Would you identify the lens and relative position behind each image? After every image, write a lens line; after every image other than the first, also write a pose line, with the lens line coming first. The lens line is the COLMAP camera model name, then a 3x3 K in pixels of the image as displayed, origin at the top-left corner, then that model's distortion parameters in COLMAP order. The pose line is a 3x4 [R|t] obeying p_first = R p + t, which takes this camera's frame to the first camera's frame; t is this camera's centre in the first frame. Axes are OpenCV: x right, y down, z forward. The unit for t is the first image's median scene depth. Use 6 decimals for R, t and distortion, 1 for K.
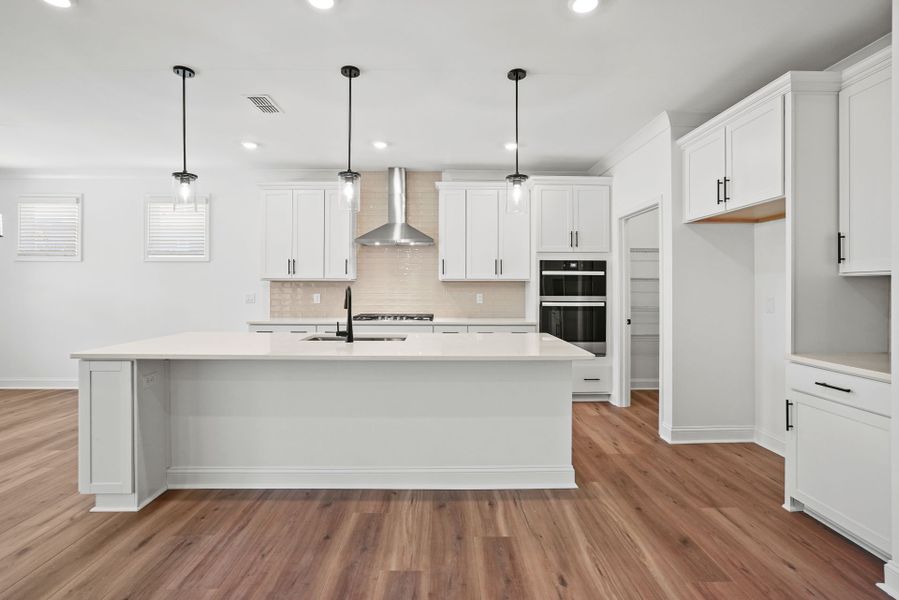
lens RADIAL K [[424.6, 0, 446.3], [0, 424.6, 287.1], [0, 0, 1]] dist [-0.050147, 0.023080]
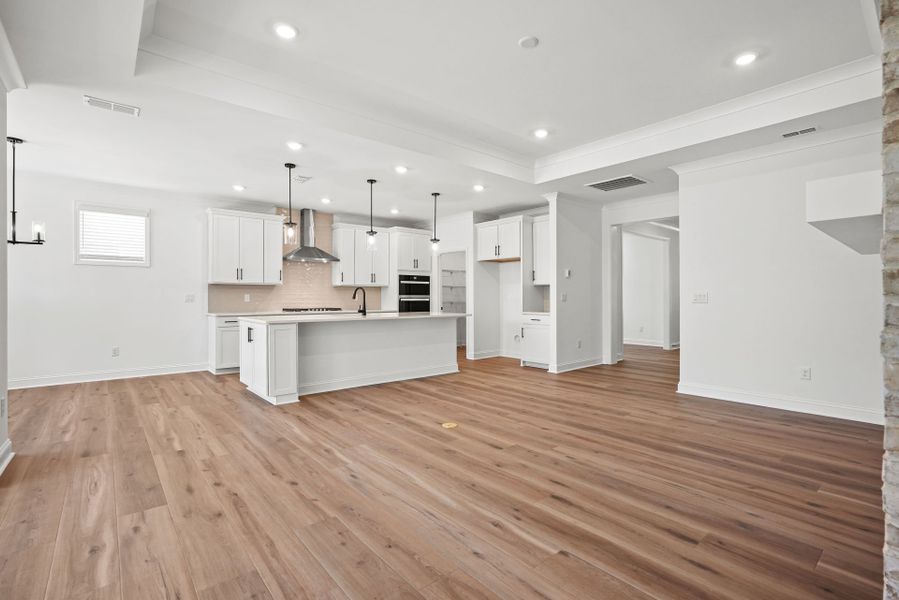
lens RADIAL K [[421.7, 0, 449.5], [0, 421.7, 300.0], [0, 0, 1]] dist [-0.072645, 0.040840]
pose [[0.767819, -0.007515, 0.640623, -0.777533], [0.002414, 0.999958, 0.008837, 0.027666], [-0.640663, -0.005239, 0.767805, -0.500990]]
